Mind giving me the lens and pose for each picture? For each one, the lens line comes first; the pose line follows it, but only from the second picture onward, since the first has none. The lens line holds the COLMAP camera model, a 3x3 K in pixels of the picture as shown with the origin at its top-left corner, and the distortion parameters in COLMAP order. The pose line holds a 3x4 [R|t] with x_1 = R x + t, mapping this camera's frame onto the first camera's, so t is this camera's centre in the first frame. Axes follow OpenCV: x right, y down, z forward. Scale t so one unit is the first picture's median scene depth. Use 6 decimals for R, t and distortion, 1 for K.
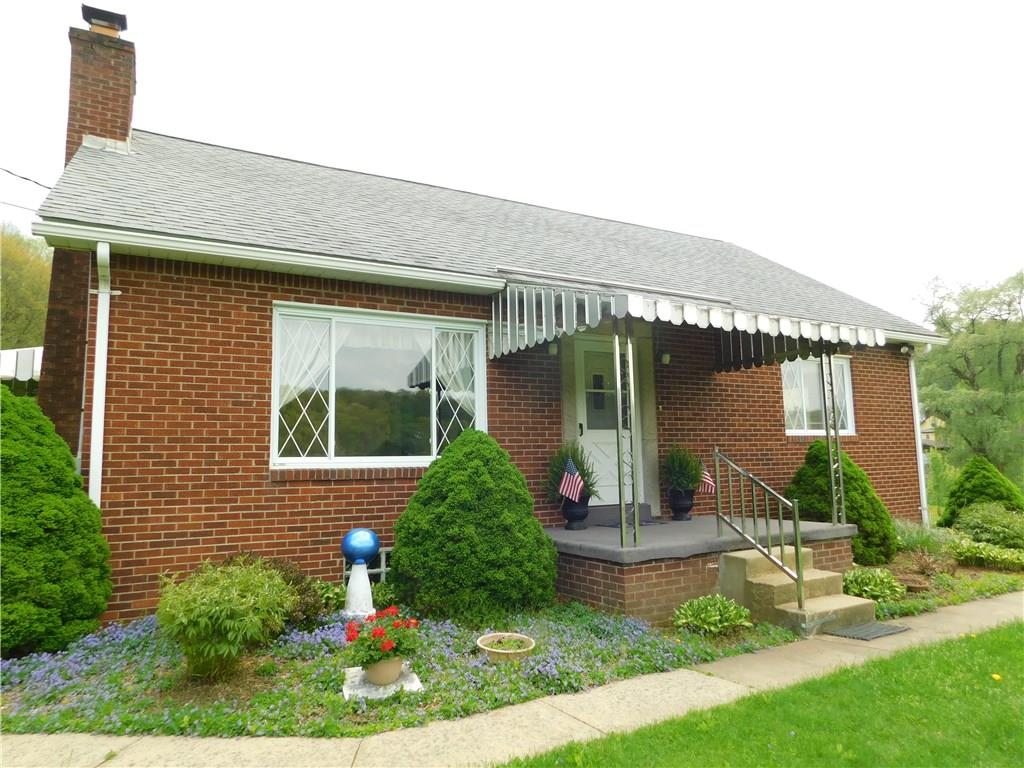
lens RADIAL K [[676.1, 0, 512.0], [0, 676.1, 384.0], [0, 0, 1]] dist [-0.041576, 0.001838]
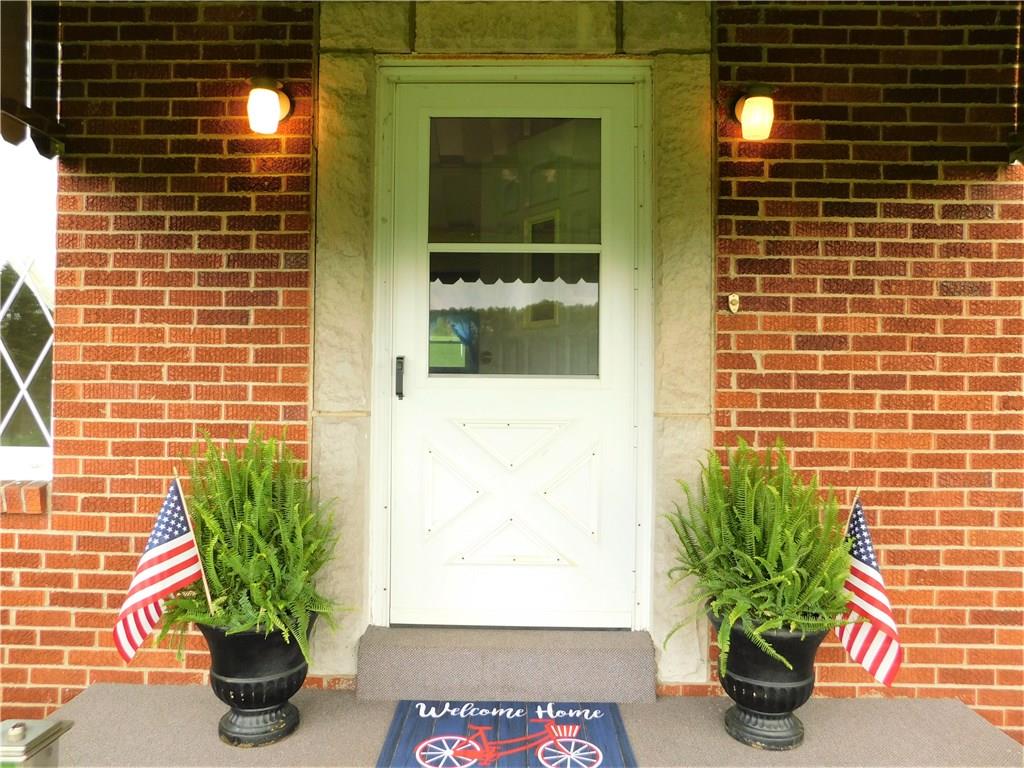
lens RADIAL K [[676.1, 0, 512.0], [0, 676.1, 384.0], [0, 0, 1]] dist [-0.041576, 0.001838]
pose [[0.866185, 0.020098, -0.499319, 0.312393], [0.027625, 0.995737, 0.088002, 0.047277], [0.498959, -0.090019, 0.861937, 0.799151]]
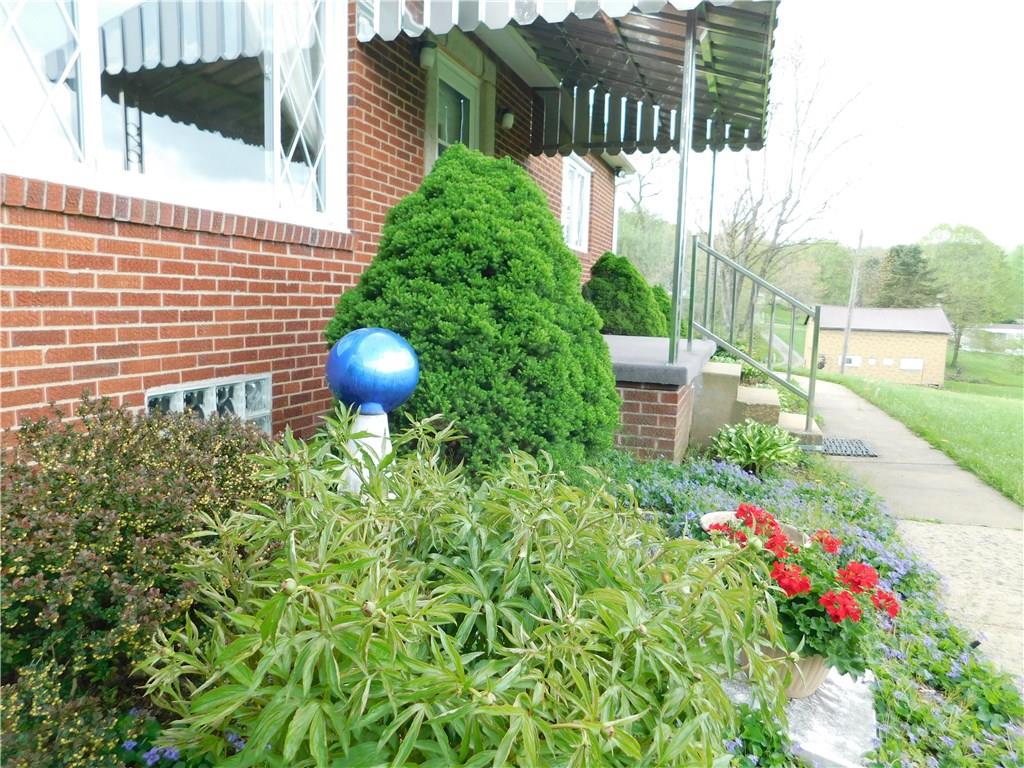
lens RADIAL K [[676.1, 0, 512.0], [0, 676.1, 384.0], [0, 0, 1]] dist [-0.041576, 0.001838]
pose [[0.745975, -0.038431, 0.664864, -0.303768], [-0.126469, 0.971992, 0.198081, 0.108618], [-0.653855, -0.231849, 0.720222, 0.448568]]
